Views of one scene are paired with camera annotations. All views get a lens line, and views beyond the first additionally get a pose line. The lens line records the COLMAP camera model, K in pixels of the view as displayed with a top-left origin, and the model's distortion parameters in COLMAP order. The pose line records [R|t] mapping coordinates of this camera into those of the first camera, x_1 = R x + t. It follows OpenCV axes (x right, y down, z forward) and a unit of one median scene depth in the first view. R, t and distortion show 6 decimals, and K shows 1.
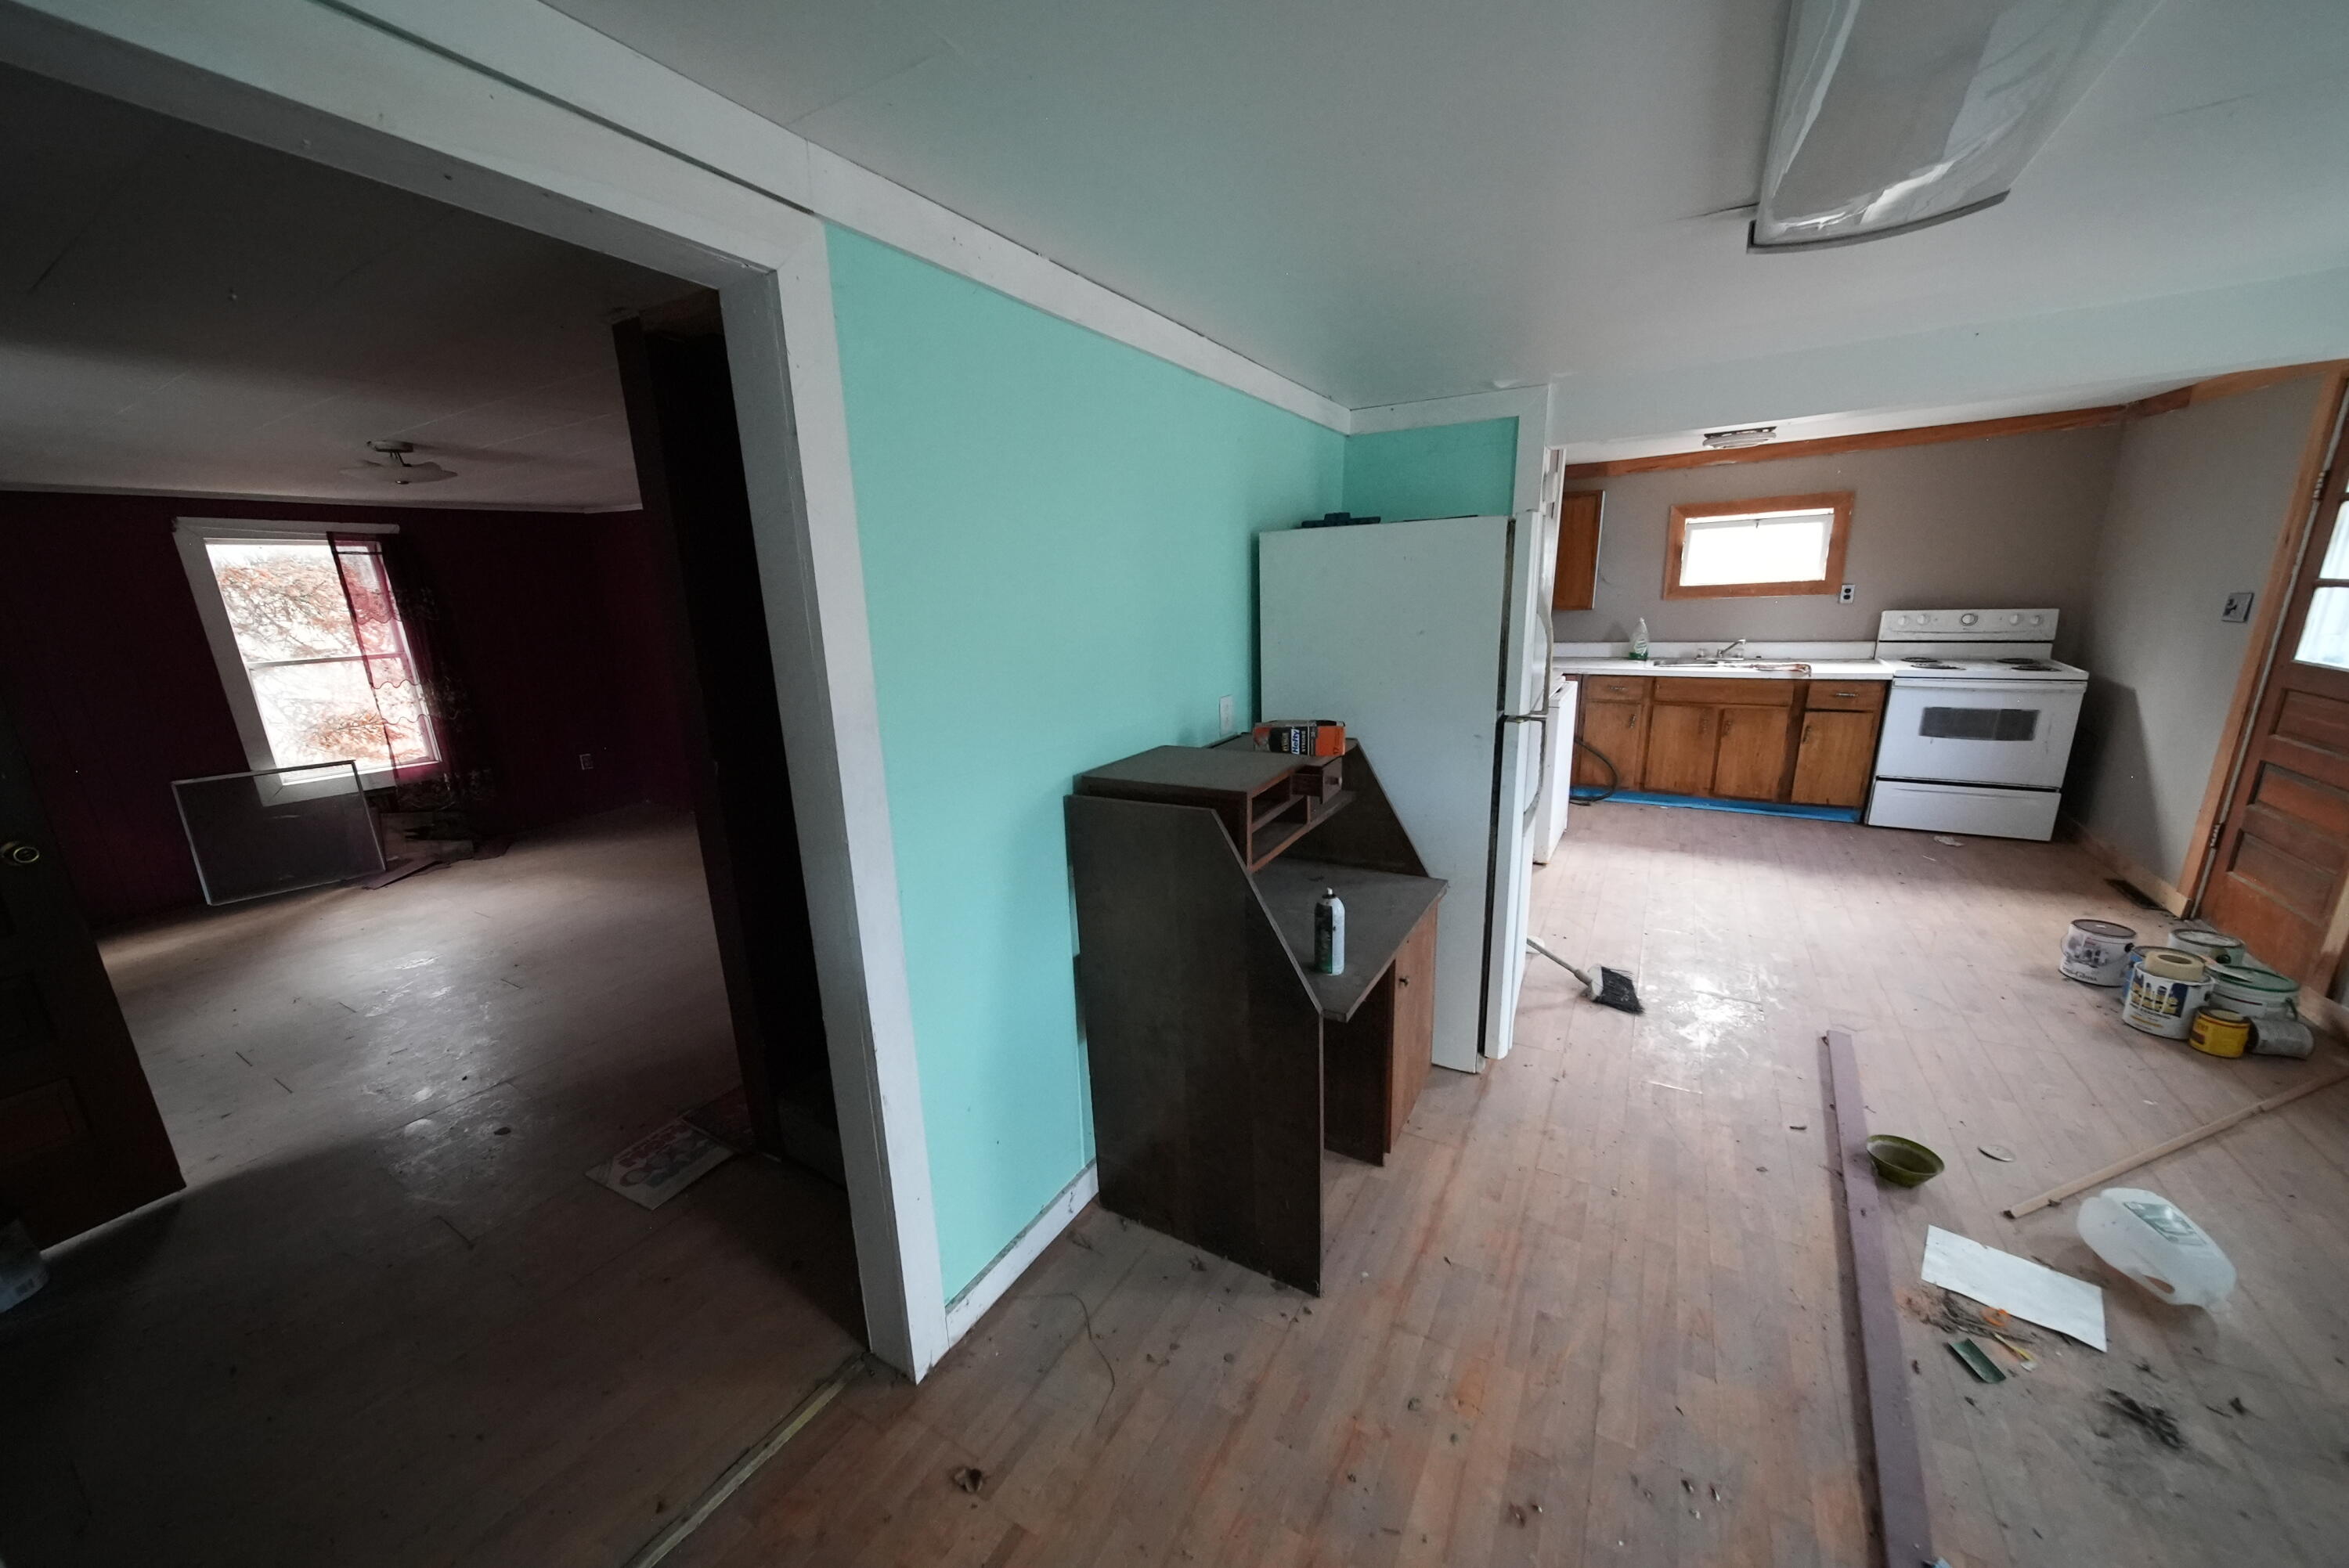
lens RADIAL K [[820.4, 0, 1170.5], [0, 820.4, 789.9], [0, 0, 1]] dist [-0.002172, -0.001135]
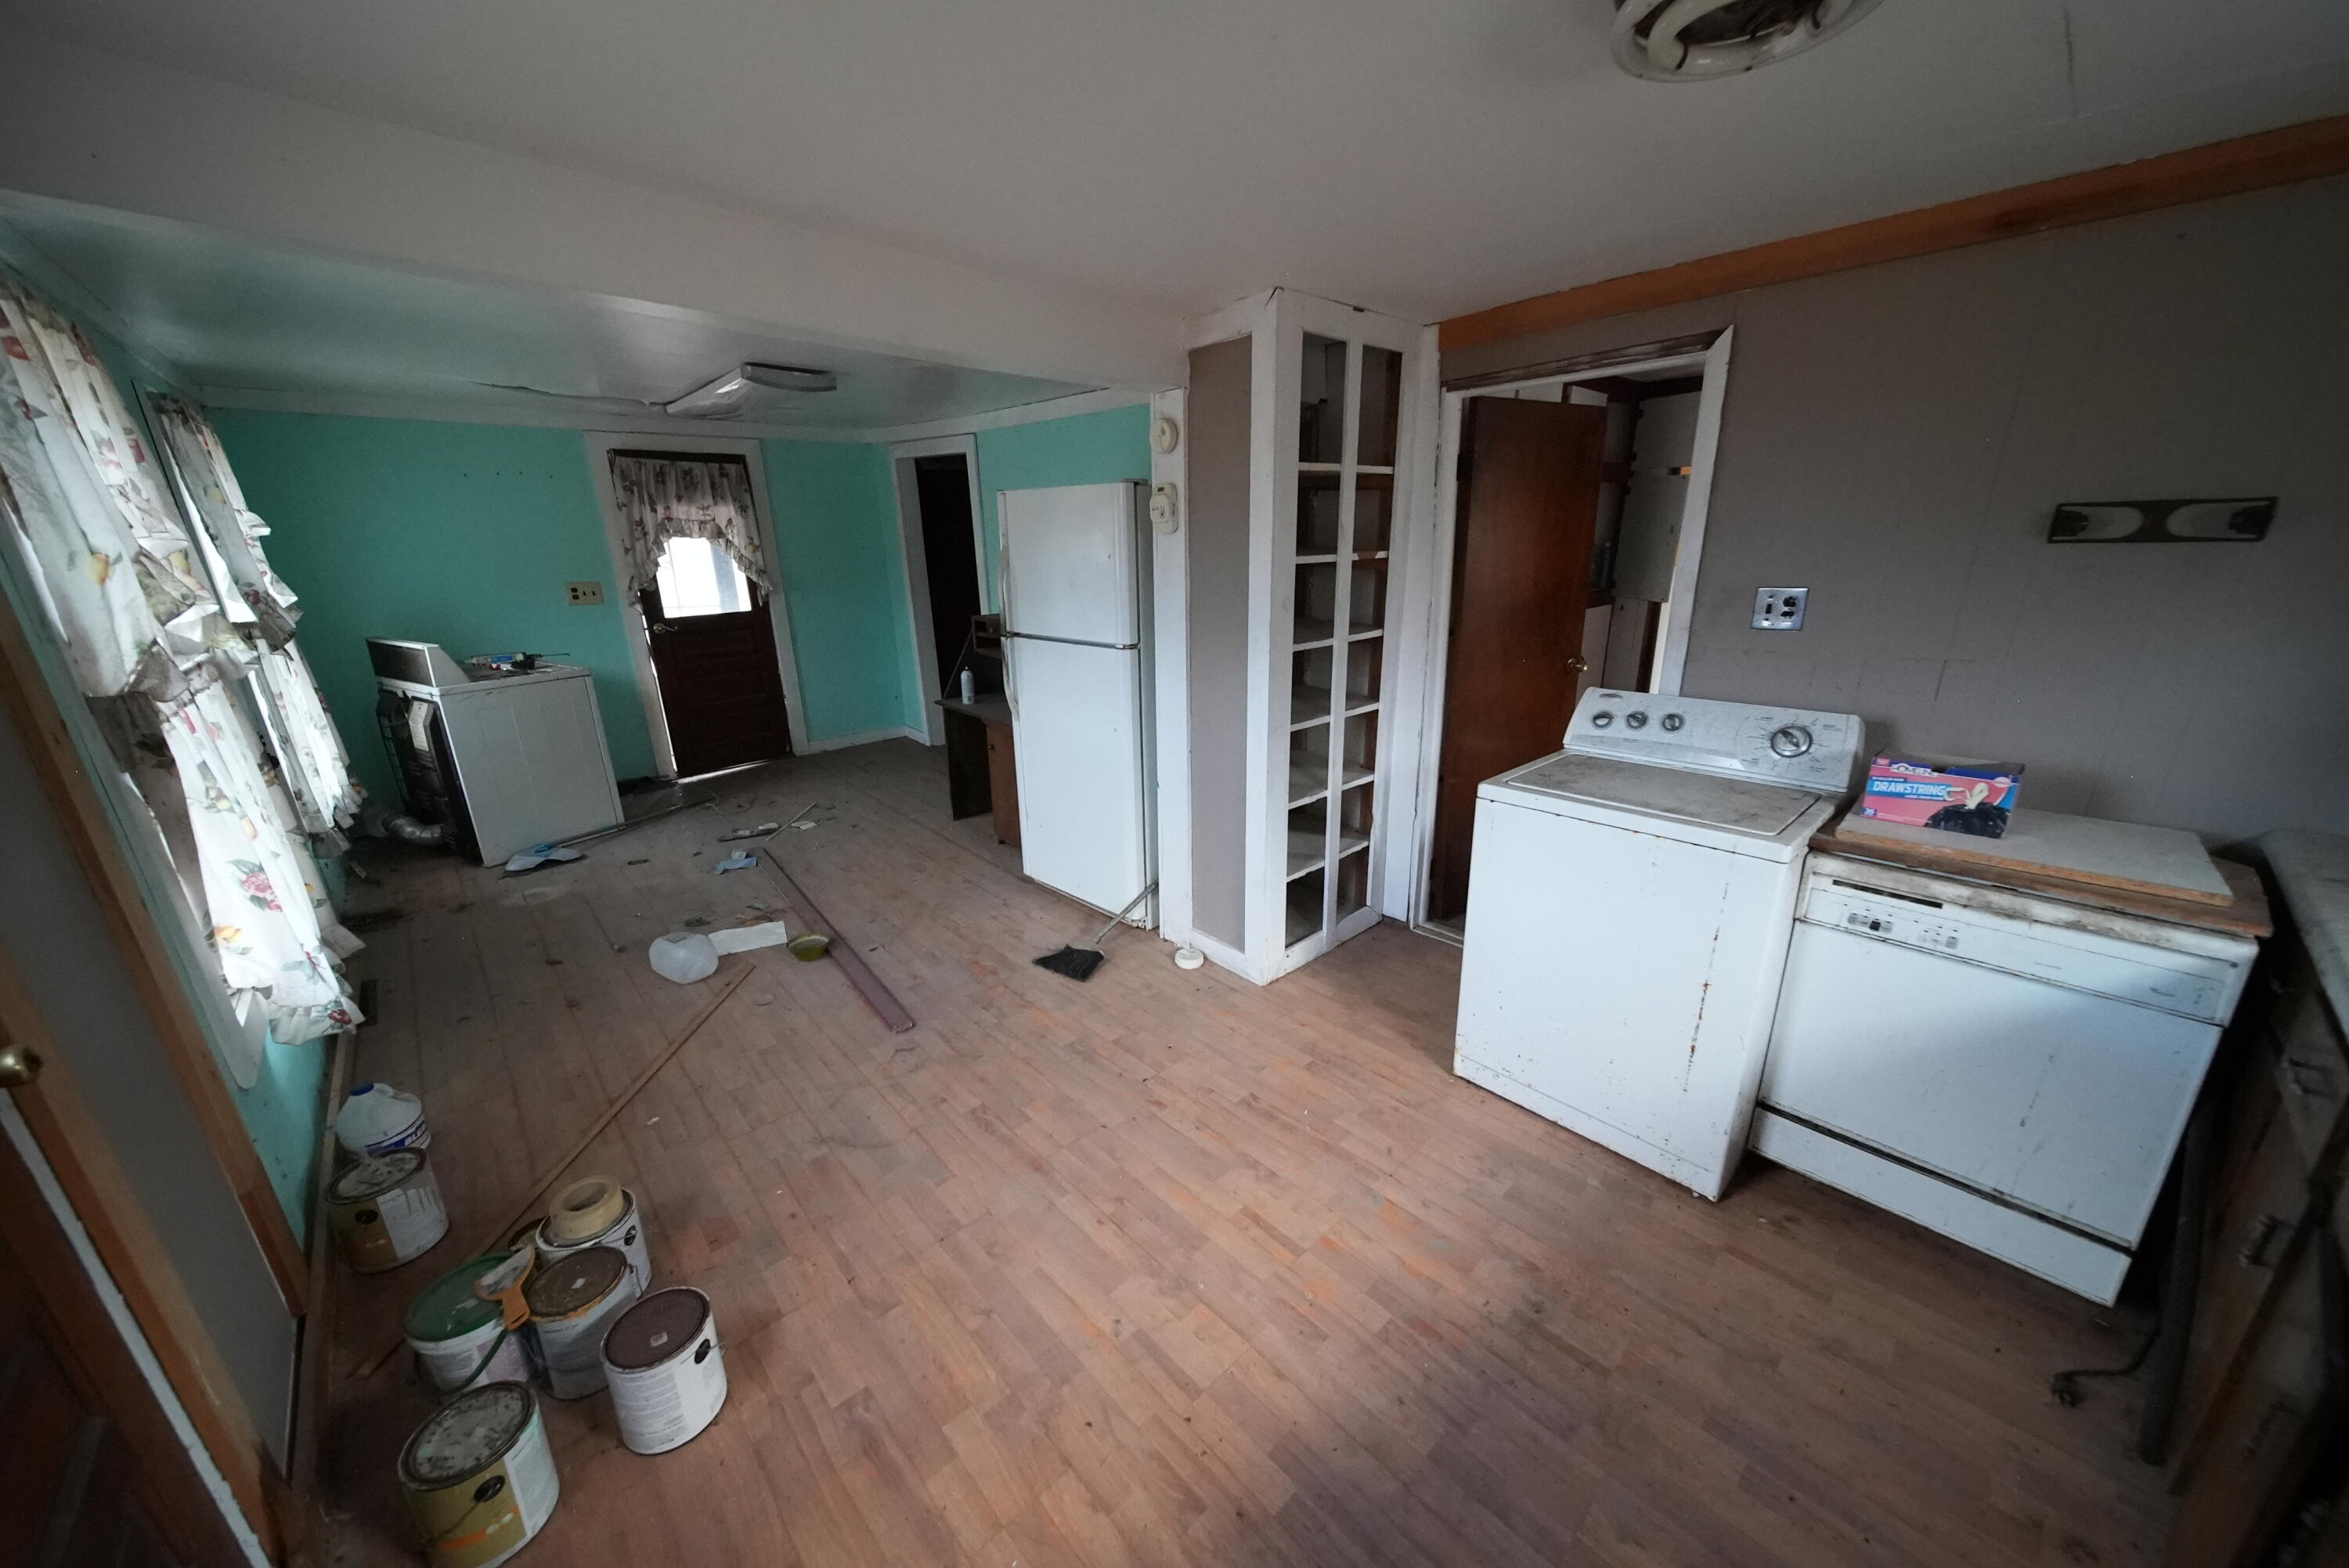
lens RADIAL K [[820.4, 0, 1180.1], [0, 820.4, 788.7], [0, 0, 1]] dist [-0.002172, -0.001135]
pose [[-0.271981, 0.331018, -0.903578, 1.373643], [-0.211151, 0.895563, 0.391640, -0.373296], [0.938851, 0.297310, -0.173681, 1.263543]]
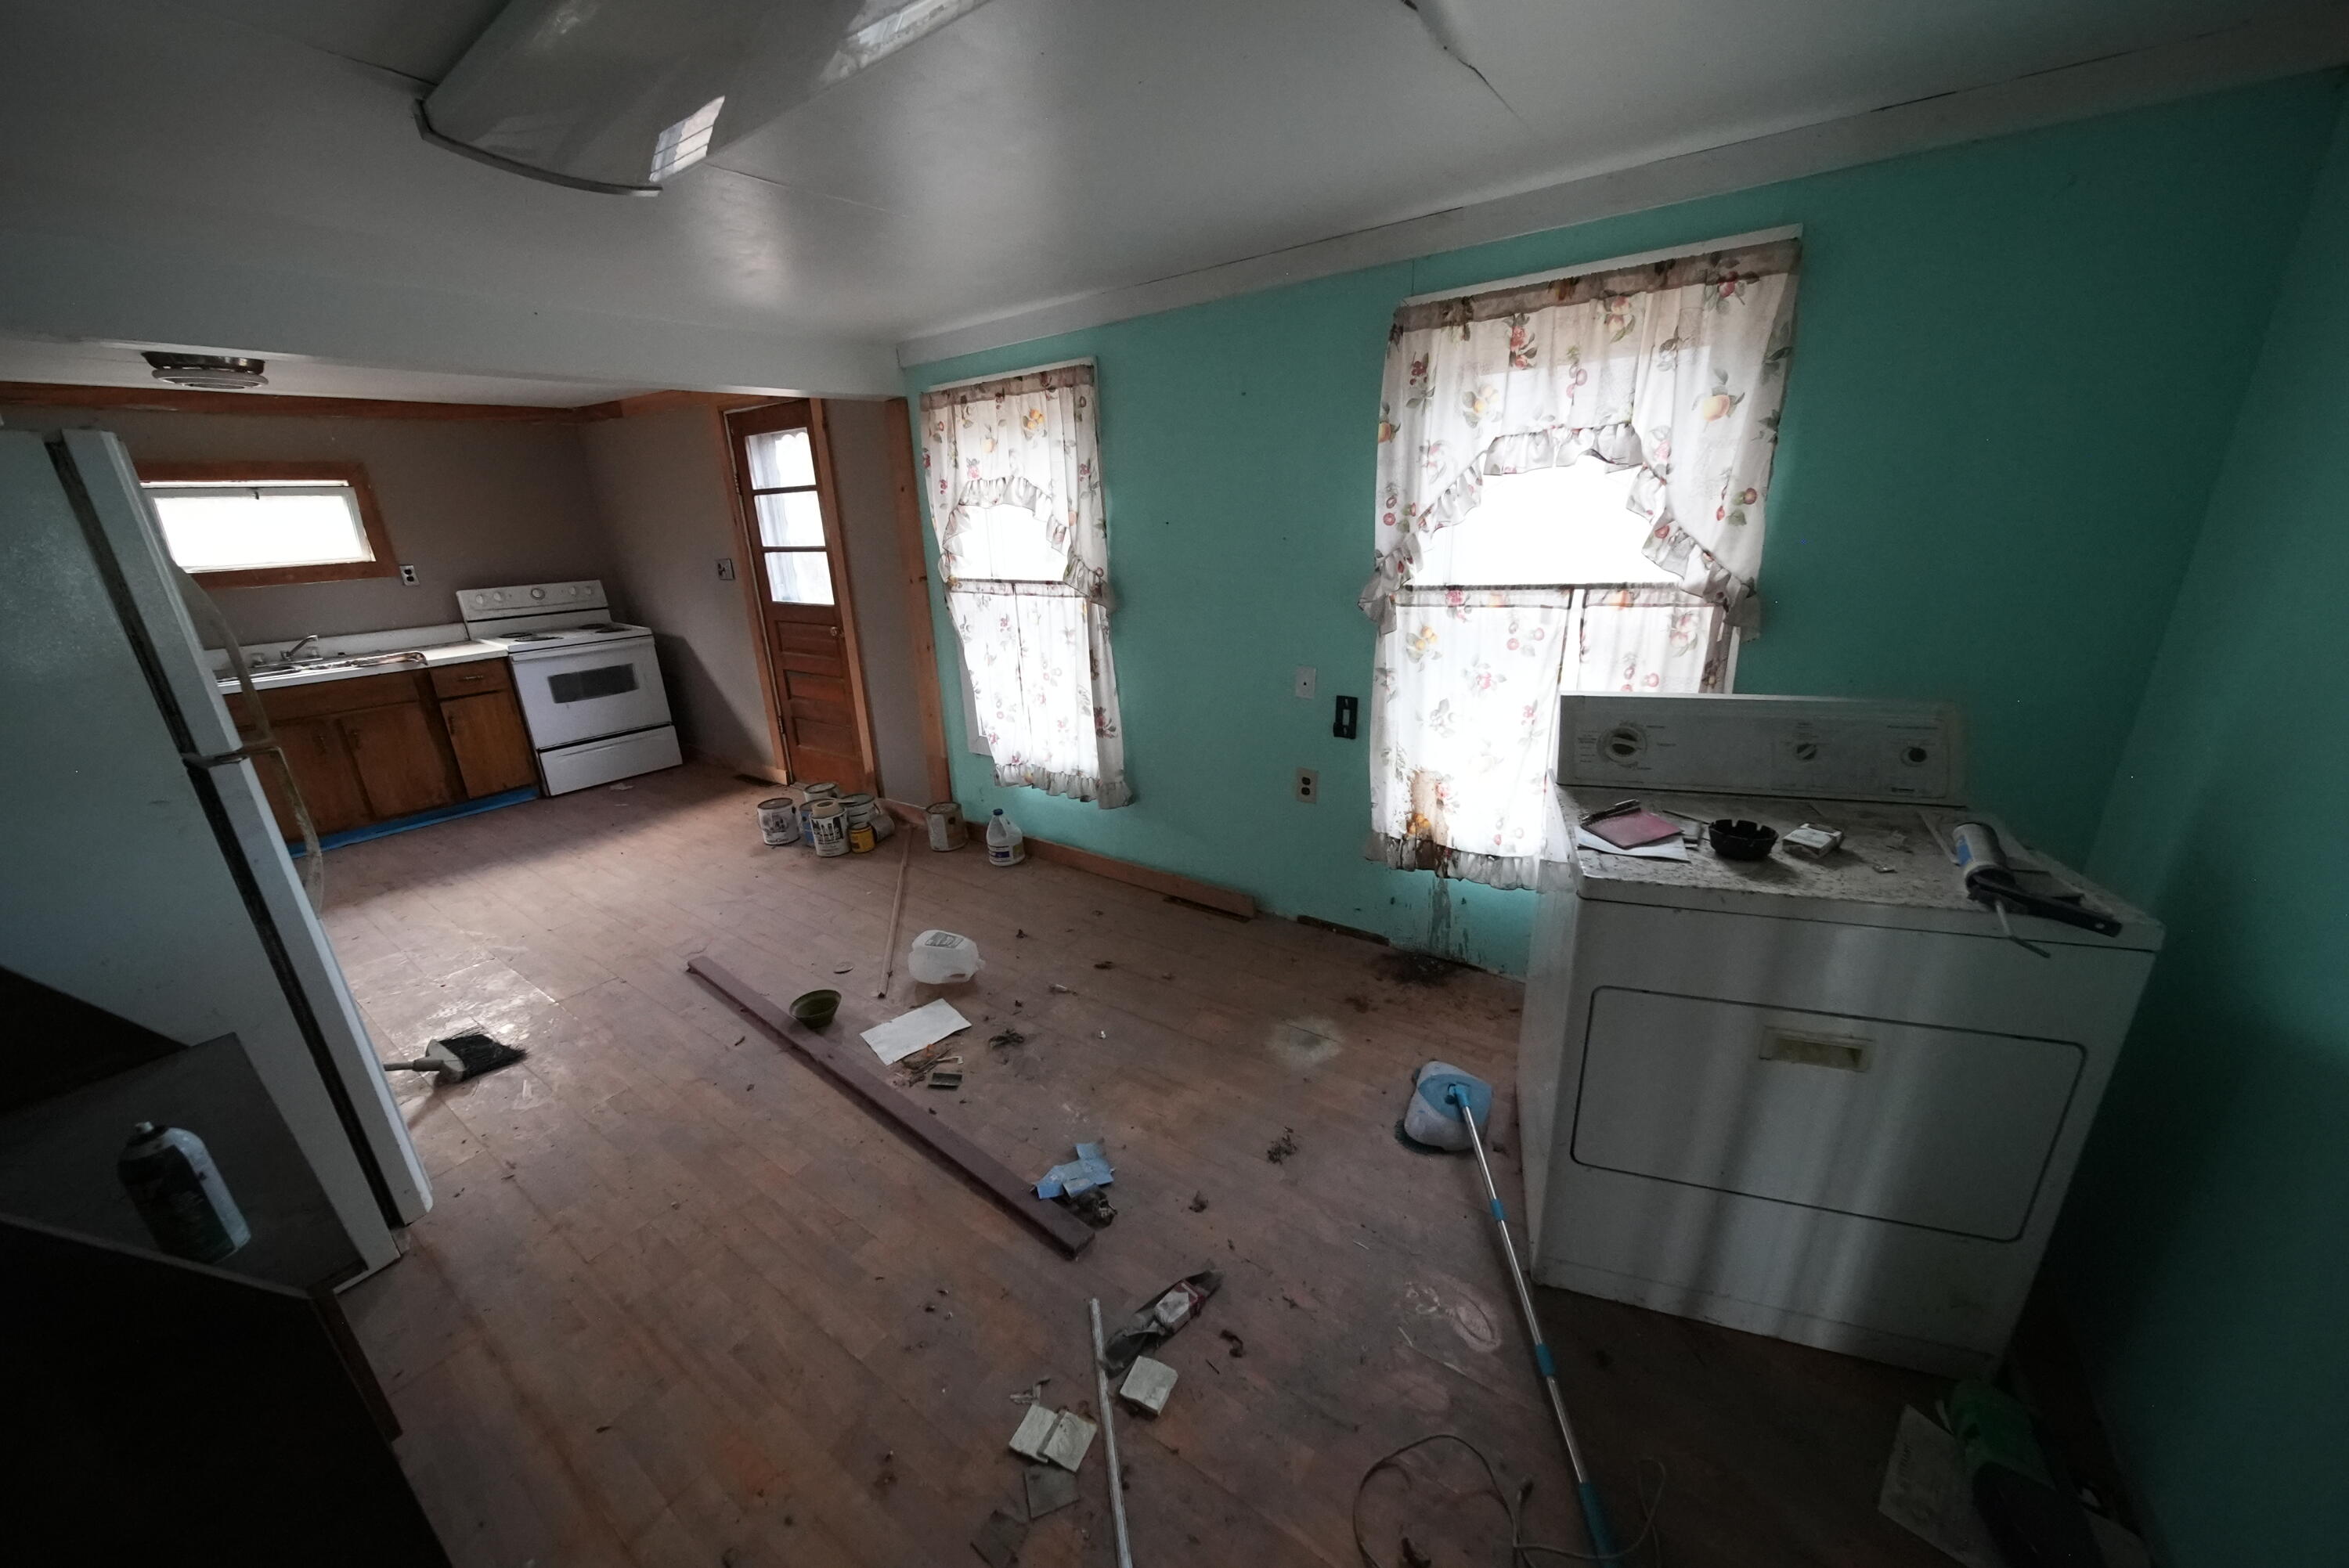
lens RADIAL K [[820.4, 0, 1178.3], [0, 820.4, 786.9], [0, 0, 1]] dist [-0.002172, -0.001135]
pose [[0.071526, -0.280394, 0.957216, -0.117401], [0.274612, 0.928122, 0.251352, -0.016361], [-0.958891, 0.244885, 0.143384, 0.145266]]
